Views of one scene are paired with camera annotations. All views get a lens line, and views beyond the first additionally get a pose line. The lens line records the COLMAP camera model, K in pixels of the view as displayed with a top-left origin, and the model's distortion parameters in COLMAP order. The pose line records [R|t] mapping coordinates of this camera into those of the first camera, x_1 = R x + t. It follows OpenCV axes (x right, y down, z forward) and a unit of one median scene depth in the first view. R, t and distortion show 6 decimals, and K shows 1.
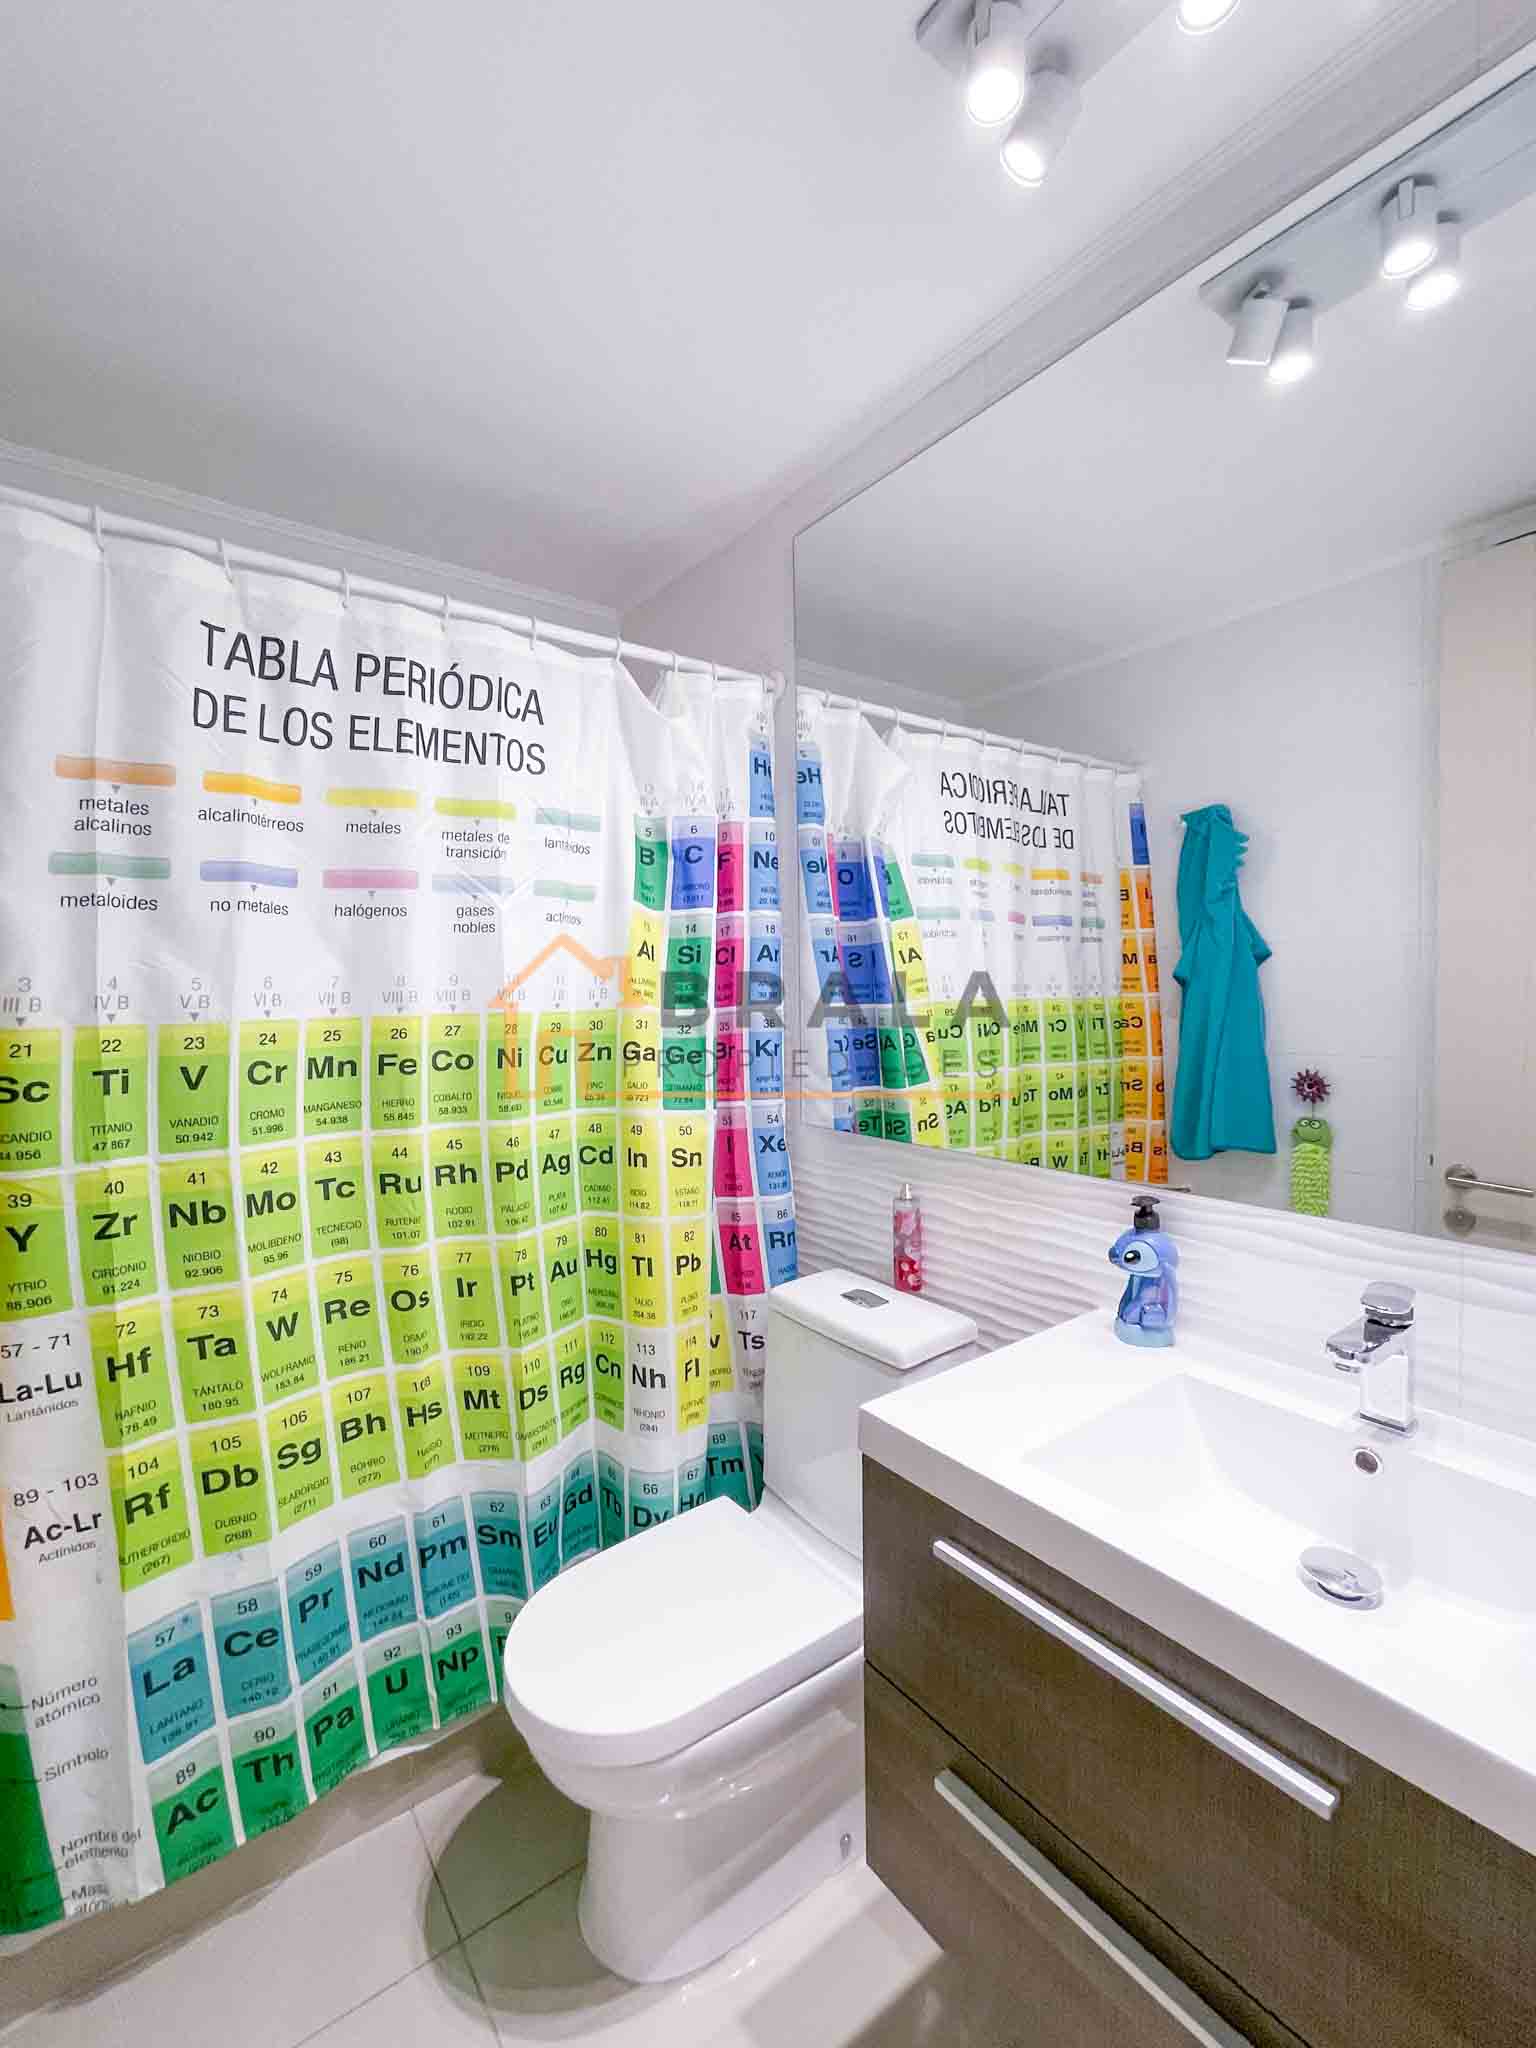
lens RADIAL K [[856.9, 0, 768.0], [0, 856.9, 1024.0], [0, 0, 1]] dist [0.000317, 0.000134]
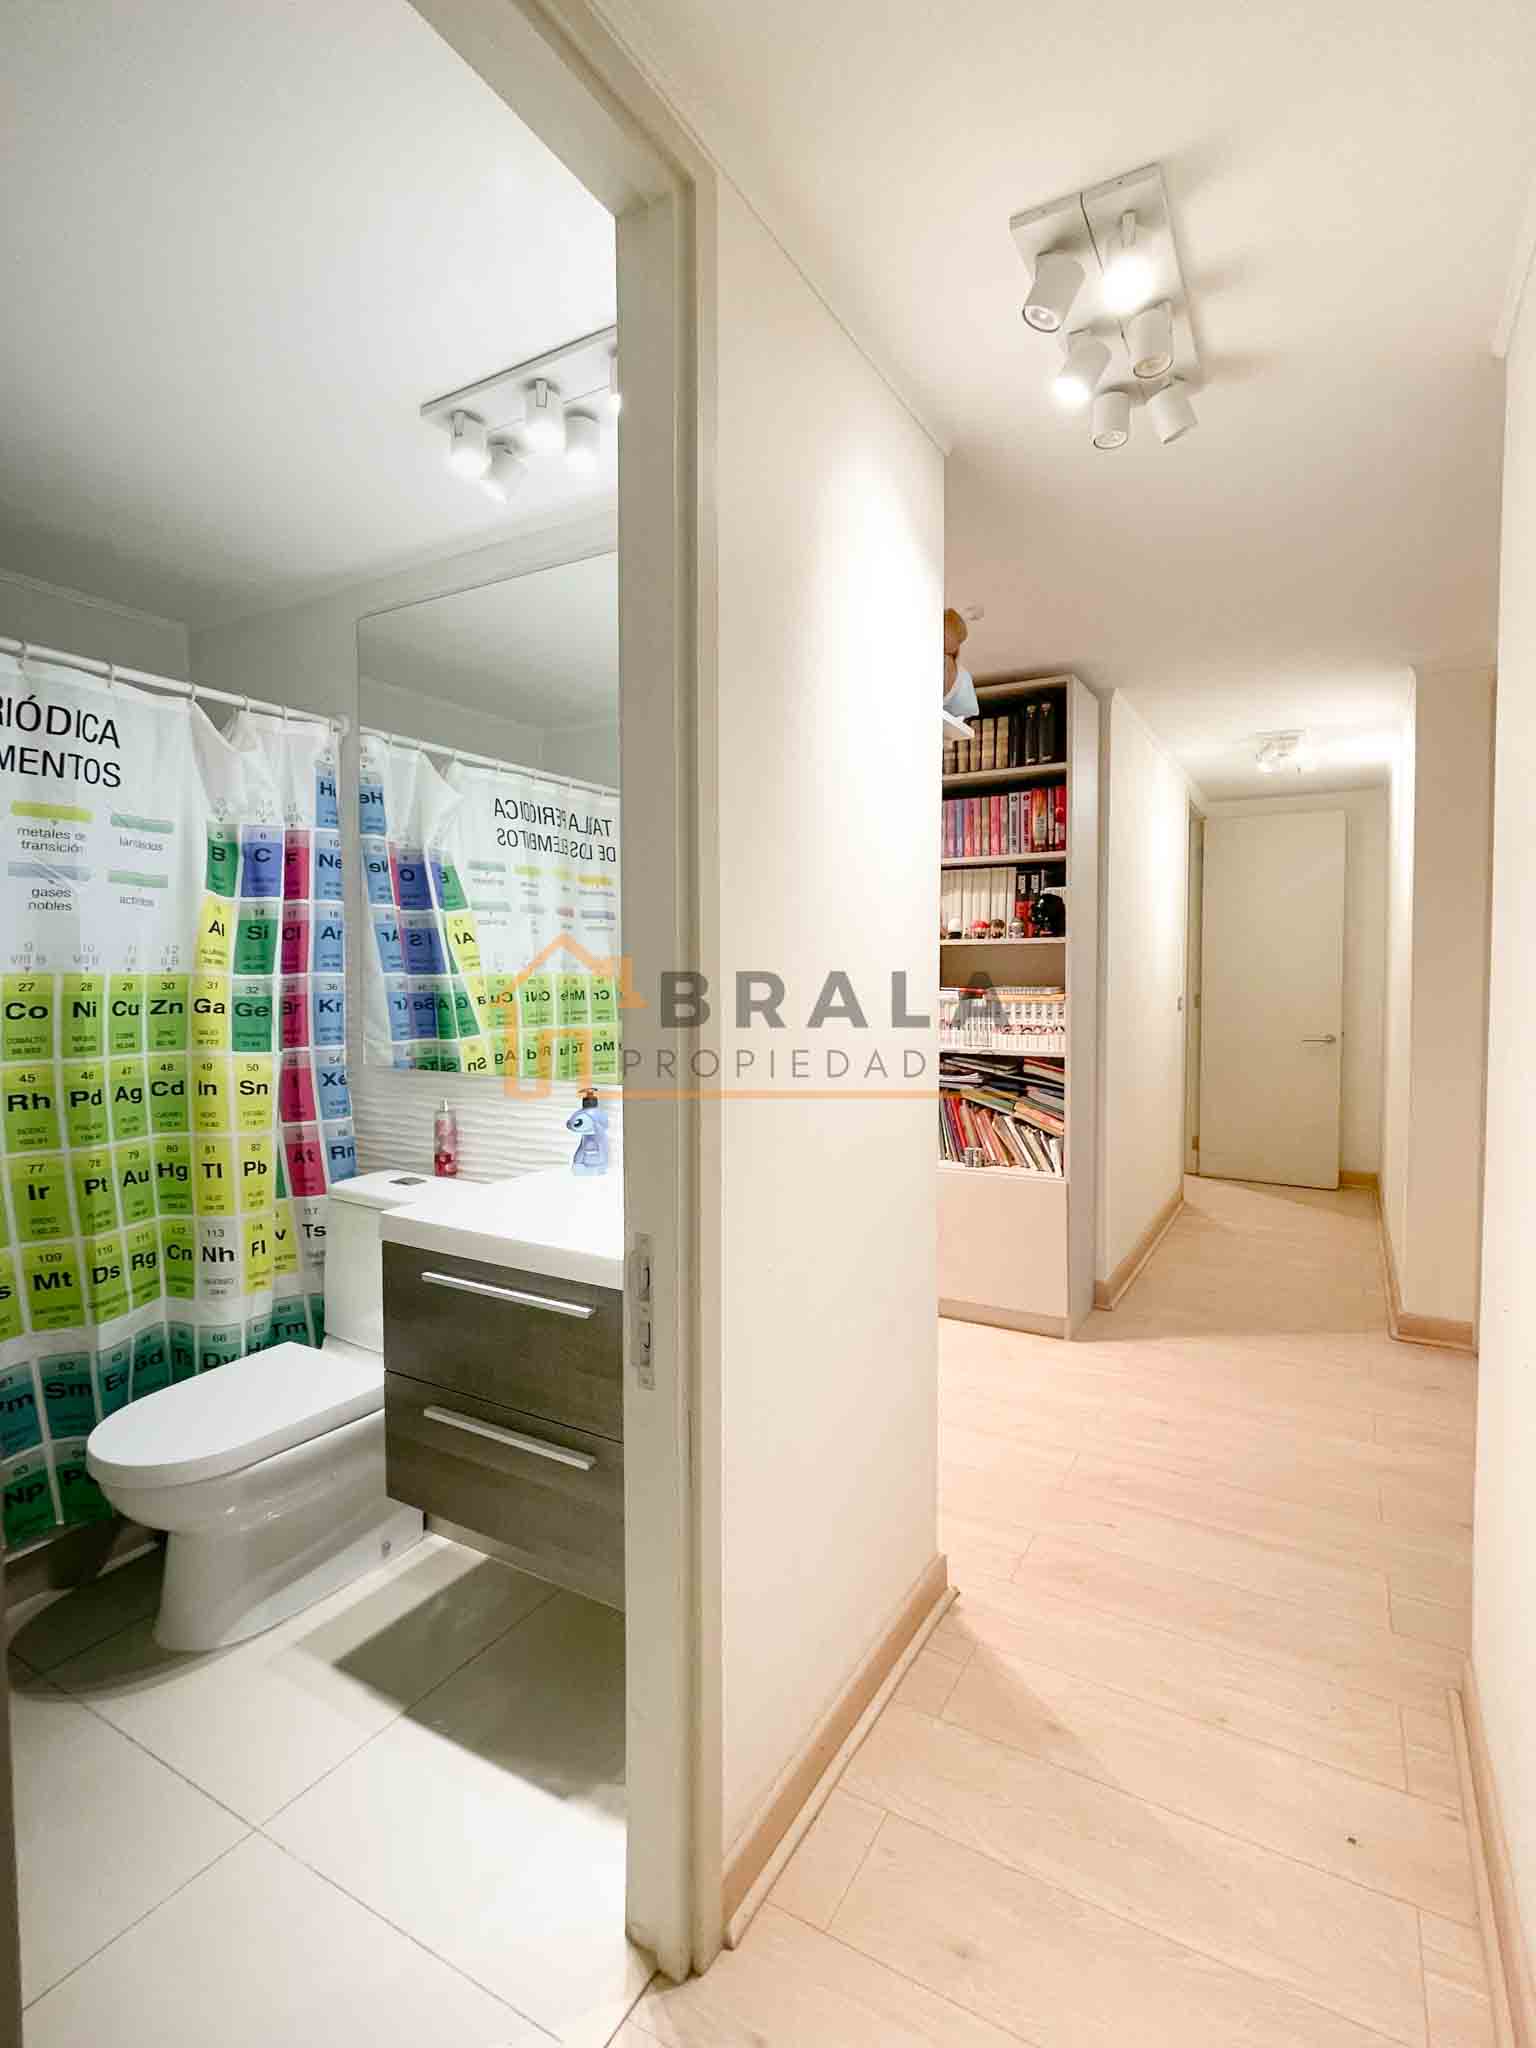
lens RADIAL K [[814.6, 0, 834.7], [0, 814.6, 986.6], [0, 0, 1]] dist [-0.000256, 0.000418]
pose [[0.866337, 0.006130, 0.499423, 0.050235], [0.003927, 0.999810, -0.019085, 0.028359], [-0.499445, 0.018495, 0.866148, -0.515141]]
